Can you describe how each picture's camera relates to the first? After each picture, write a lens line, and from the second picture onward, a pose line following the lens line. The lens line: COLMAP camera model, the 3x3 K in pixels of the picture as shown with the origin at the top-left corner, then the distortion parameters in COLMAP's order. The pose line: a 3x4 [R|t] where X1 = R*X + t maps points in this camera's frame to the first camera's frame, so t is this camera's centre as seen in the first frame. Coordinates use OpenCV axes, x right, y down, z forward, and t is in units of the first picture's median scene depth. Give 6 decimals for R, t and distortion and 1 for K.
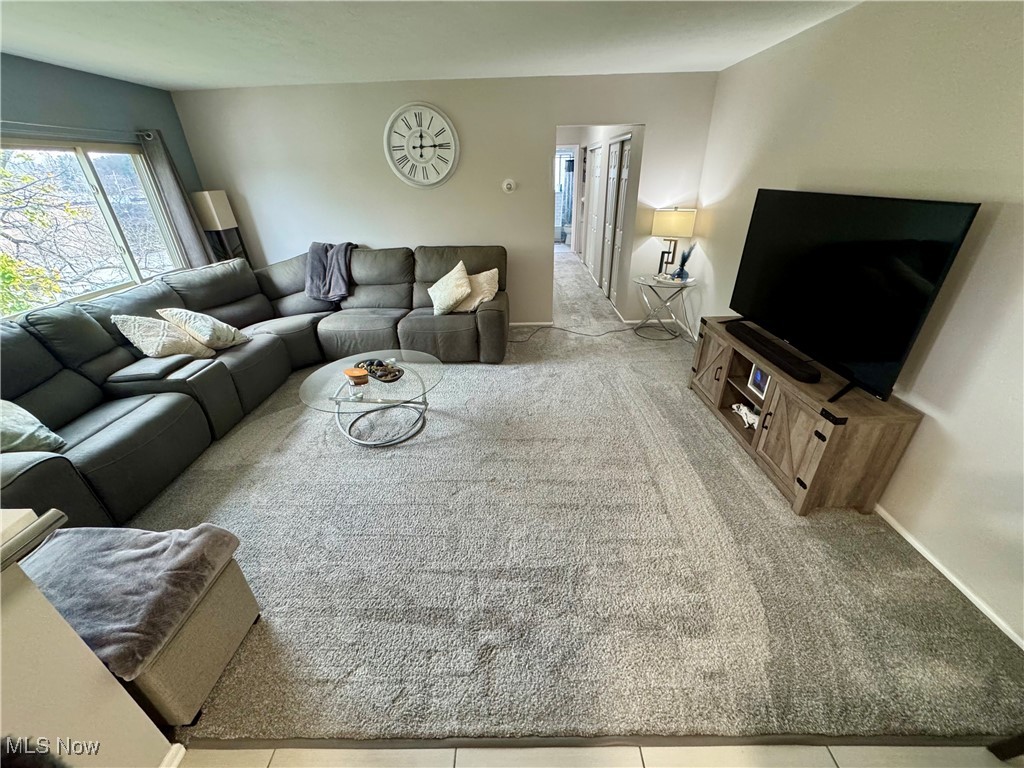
lens RADIAL K [[408.6, 0, 512.0], [0, 408.6, 384.0], [0, 0, 1]] dist [0.000734, 0.000235]
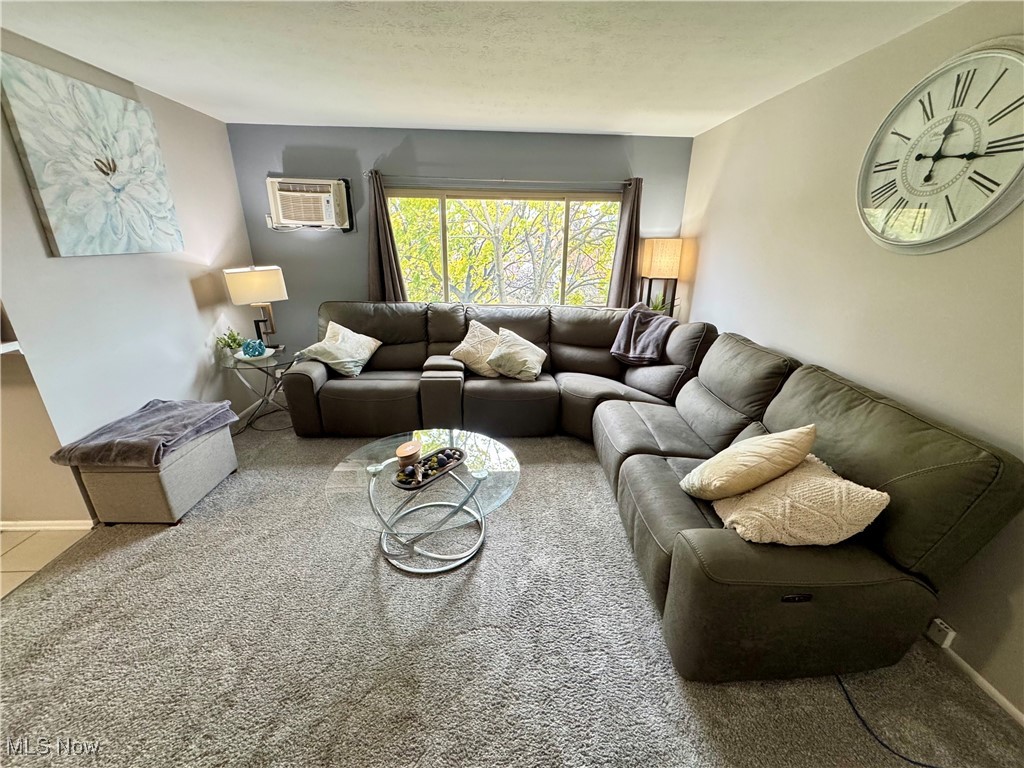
lens RADIAL K [[408.6, 0, 512.0], [0, 408.6, 384.0], [0, 0, 1]] dist [0.000734, 0.000235]
pose [[0.060335, 0.369633, -0.927217, 0.221912], [-0.476912, 0.826701, 0.298530, -0.322135], [0.876878, 0.424189, 0.226161, 0.652243]]
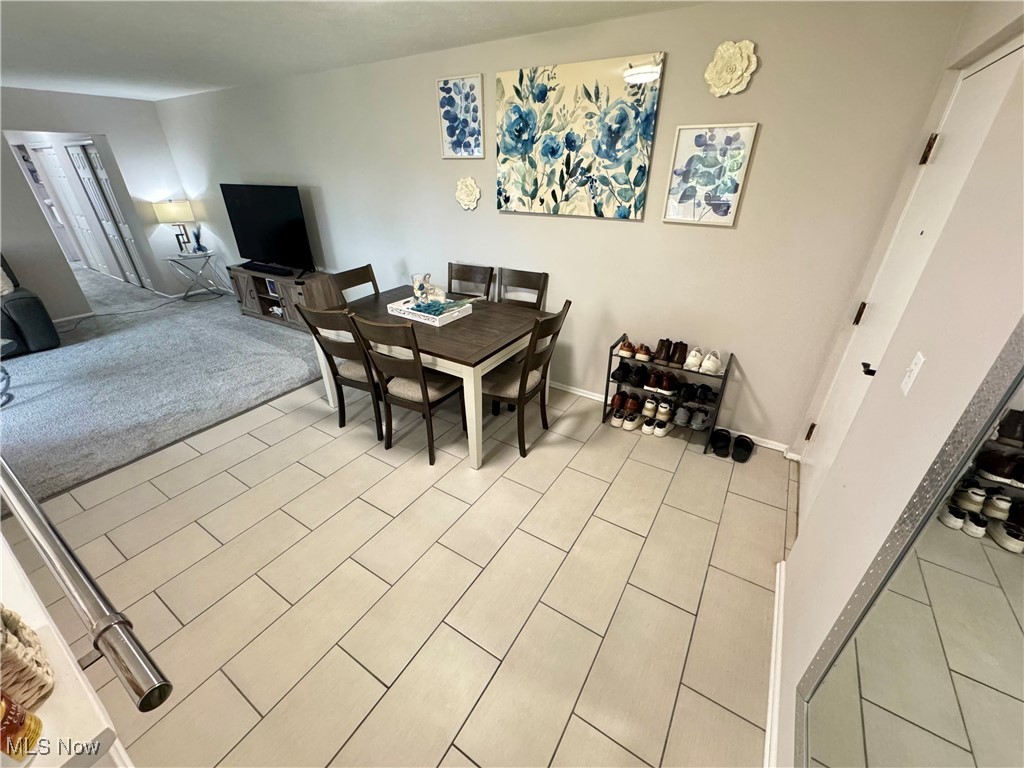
lens RADIAL K [[408.6, 0, 512.0], [0, 408.6, 384.0], [0, 0, 1]] dist [0.000734, 0.000235]
pose [[0.532749, -0.378547, 0.756888, -0.248748], [0.382336, 0.905561, 0.183789, 0.303236], [-0.754981, 0.191472, 0.627169, -0.584055]]
